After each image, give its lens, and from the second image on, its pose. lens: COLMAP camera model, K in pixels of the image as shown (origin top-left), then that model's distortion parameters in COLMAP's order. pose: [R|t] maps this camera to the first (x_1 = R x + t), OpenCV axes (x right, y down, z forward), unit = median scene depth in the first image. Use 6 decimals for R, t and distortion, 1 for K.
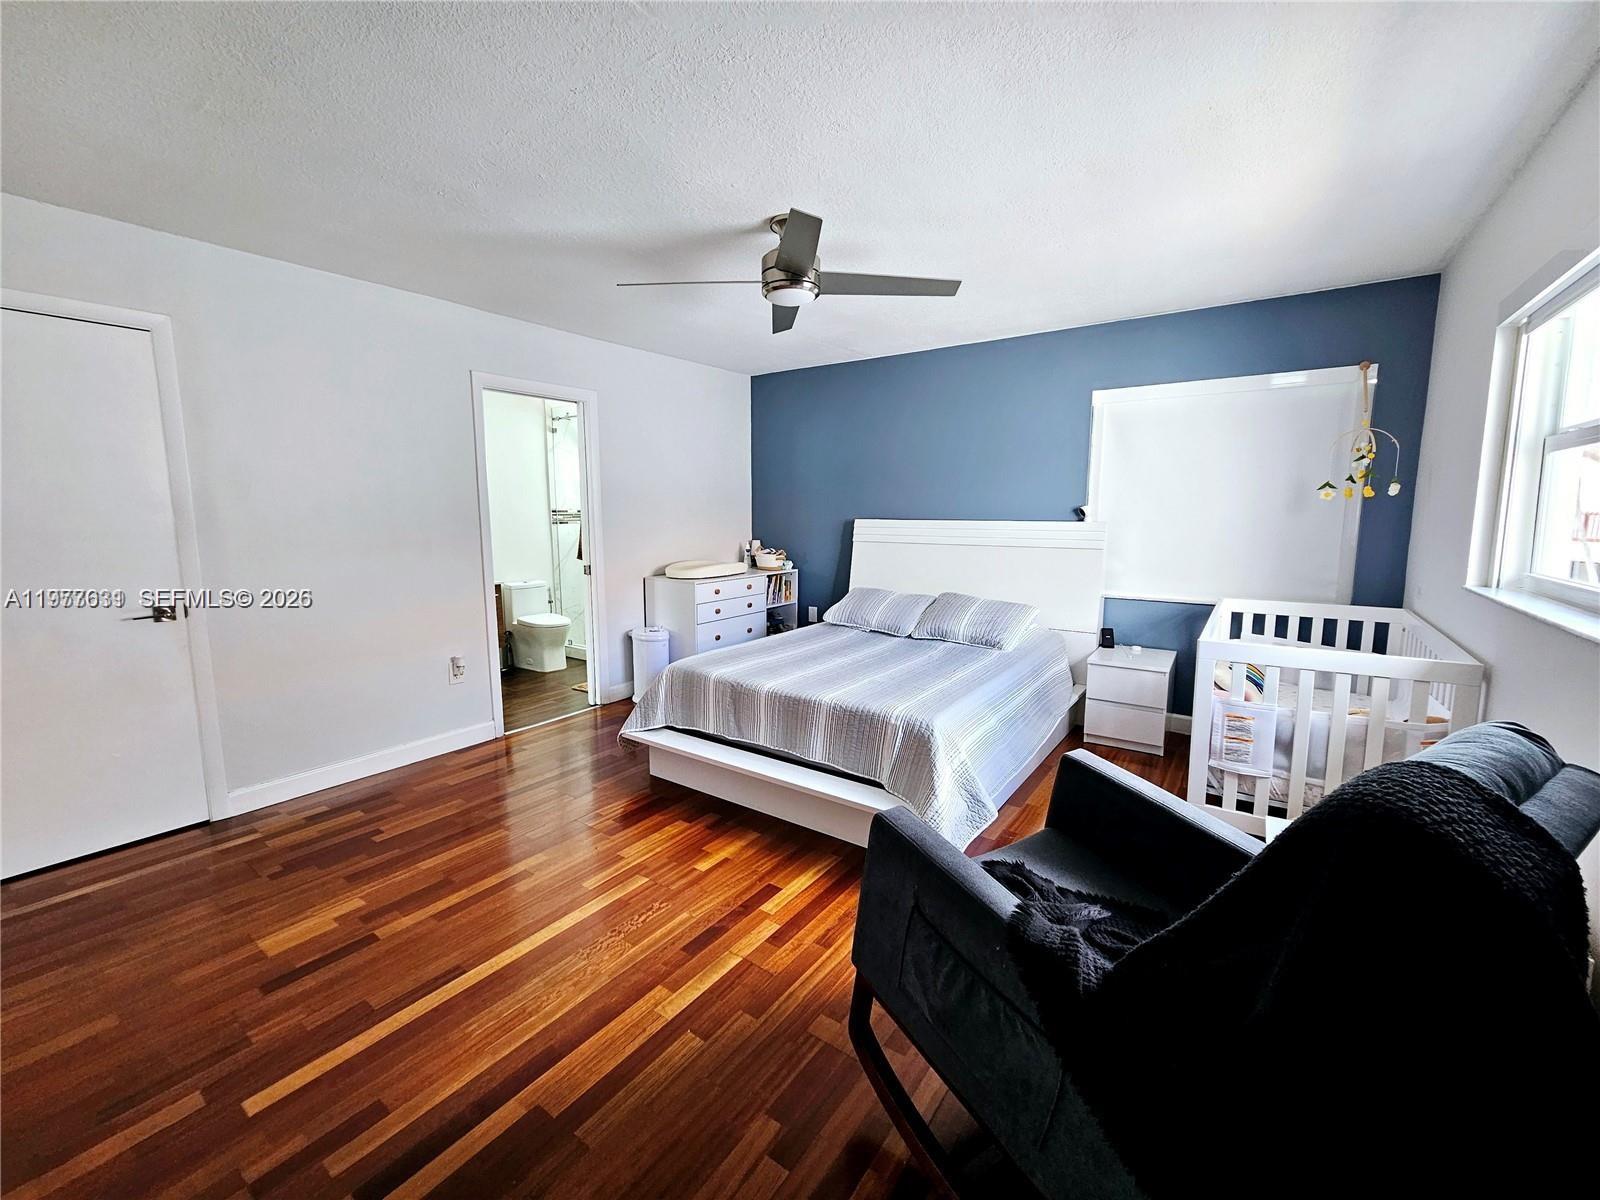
lens RADIAL K [[659.1, 0, 795.2], [0, 659.1, 598.8], [0, 0, 1]] dist [0.002111, 0.000217]
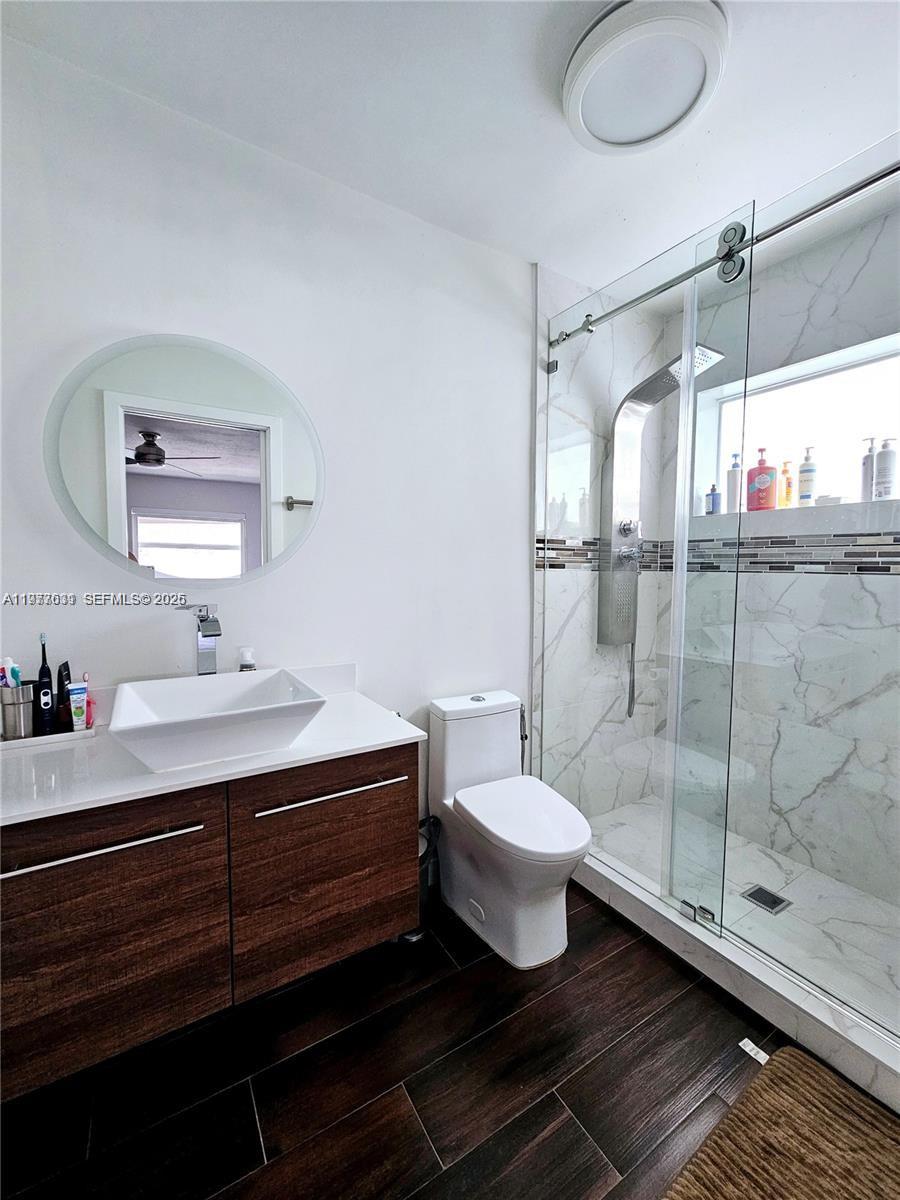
lens RADIAL K [[494.4, 0, 451.2], [0, 494.4, 597.4], [0, 0, 1]] dist [0.002111, 0.000217]
pose [[0.922487, 0.035271, -0.384414, -0.289621], [-0.060851, 0.996653, -0.054582, -0.070685], [0.381203, 0.073743, 0.921546, 0.660863]]
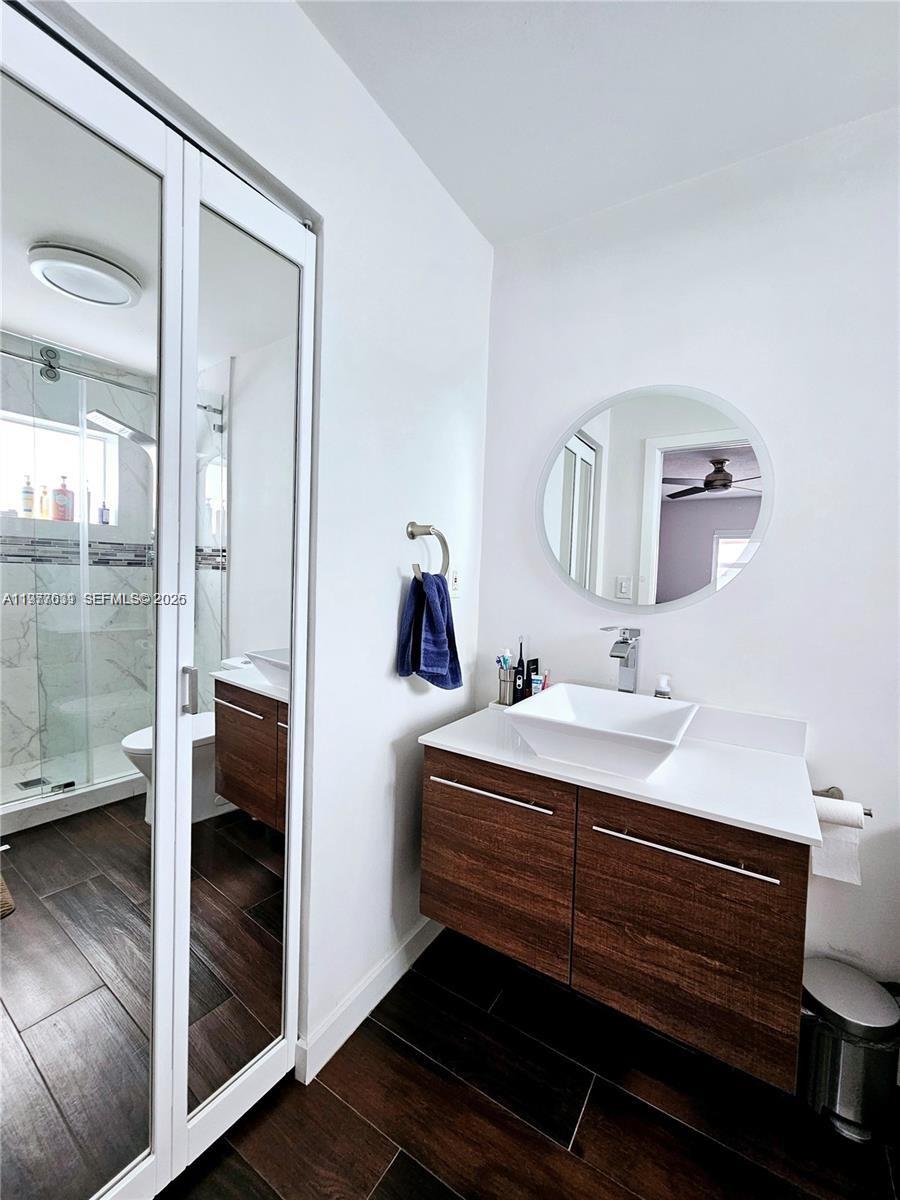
lens RADIAL K [[494.4, 0, 455.6], [0, 494.4, 598.5], [0, 0, 1]] dist [0.002111, 0.000217]
pose [[0.060575, 0.060913, -0.996303, -0.217346], [-0.161104, 0.985646, 0.050467, -0.092782], [0.985077, 0.157451, 0.069519, 0.747071]]
